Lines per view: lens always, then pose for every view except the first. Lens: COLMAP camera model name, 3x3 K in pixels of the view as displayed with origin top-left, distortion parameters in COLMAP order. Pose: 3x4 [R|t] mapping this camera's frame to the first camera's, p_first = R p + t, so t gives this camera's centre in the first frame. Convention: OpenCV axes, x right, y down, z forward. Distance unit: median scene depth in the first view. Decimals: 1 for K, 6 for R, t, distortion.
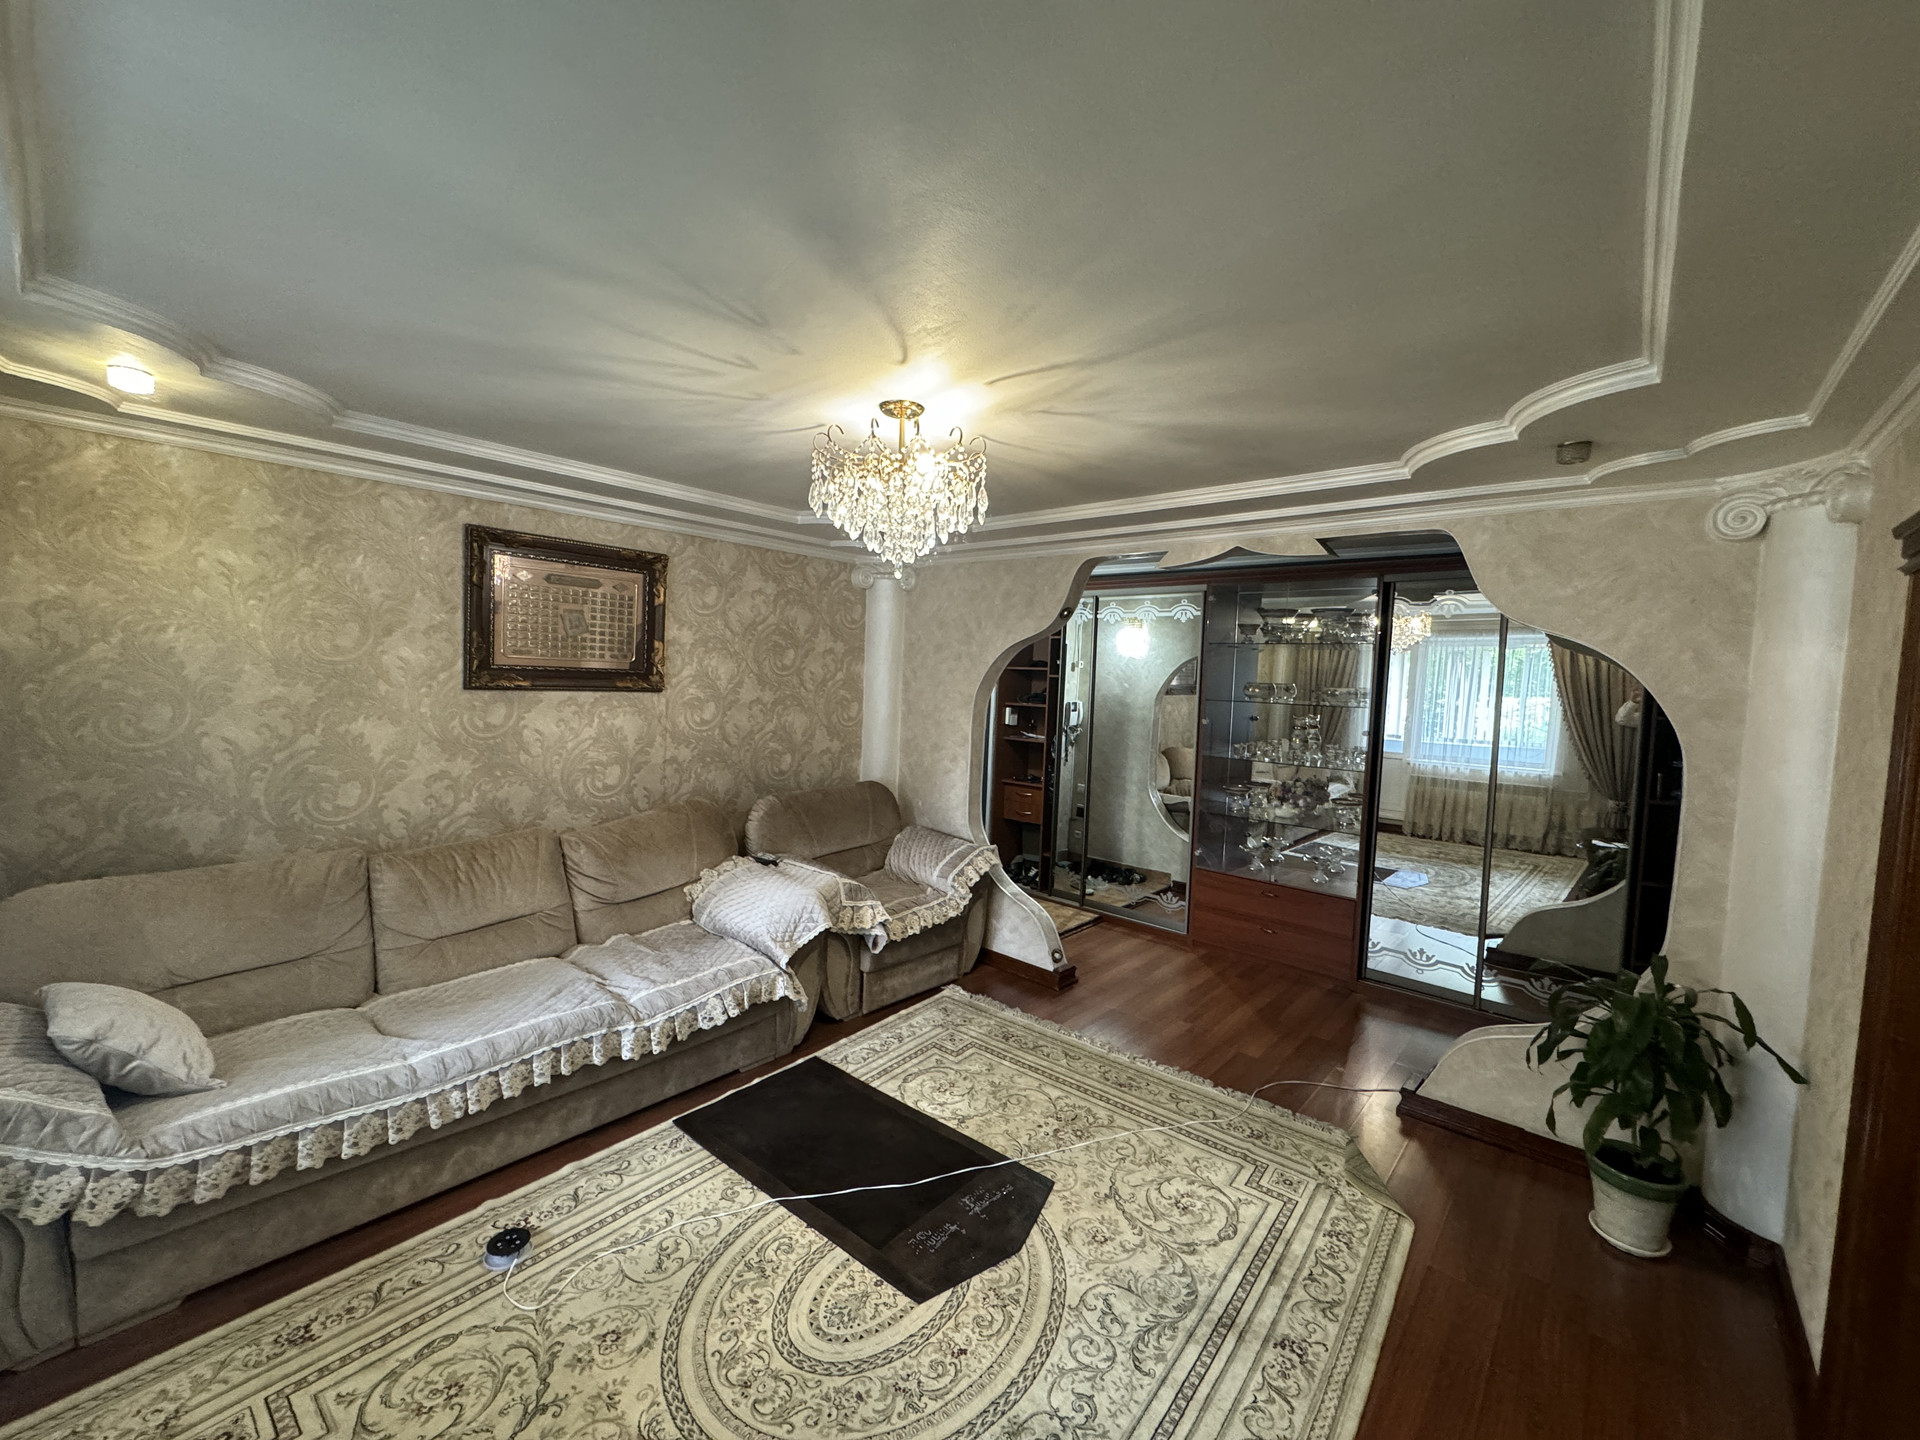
lens RADIAL K [[766.7, 0, 950.0], [0, 766.7, 716.1], [0, 0, 1]] dist [-0.010570, 0.000101]
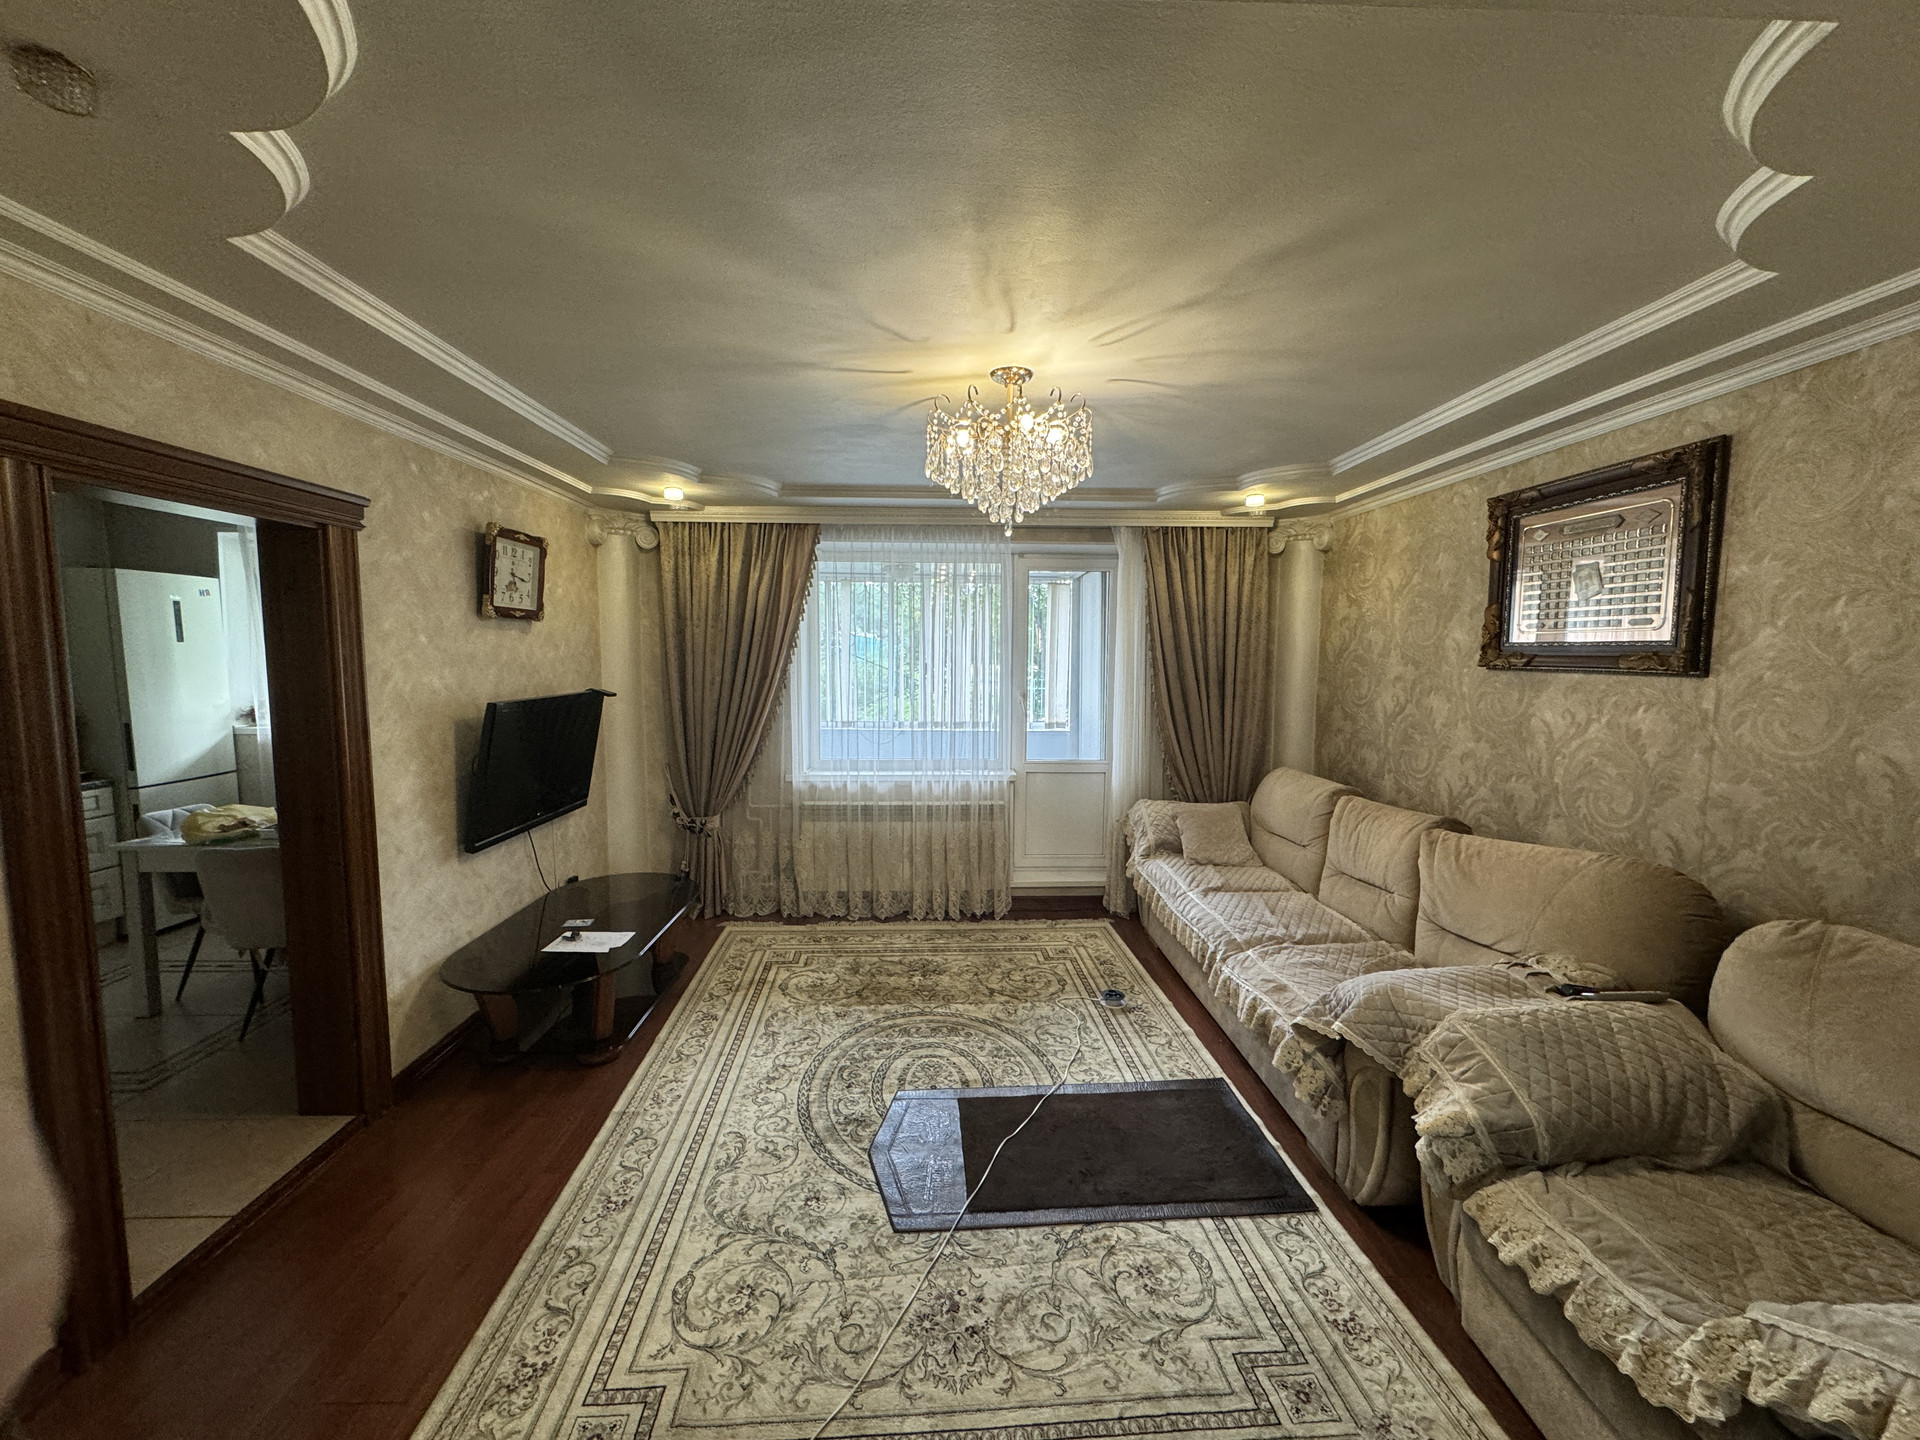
lens RADIAL K [[766.7, 0, 964.7], [0, 766.7, 717.9], [0, 0, 1]] dist [-0.010570, 0.000101]
pose [[-0.719980, 0.013100, -0.693871, 0.652640], [-0.074038, 0.992666, 0.095565, -0.022578], [0.690034, 0.120178, -0.713730, 1.589017]]
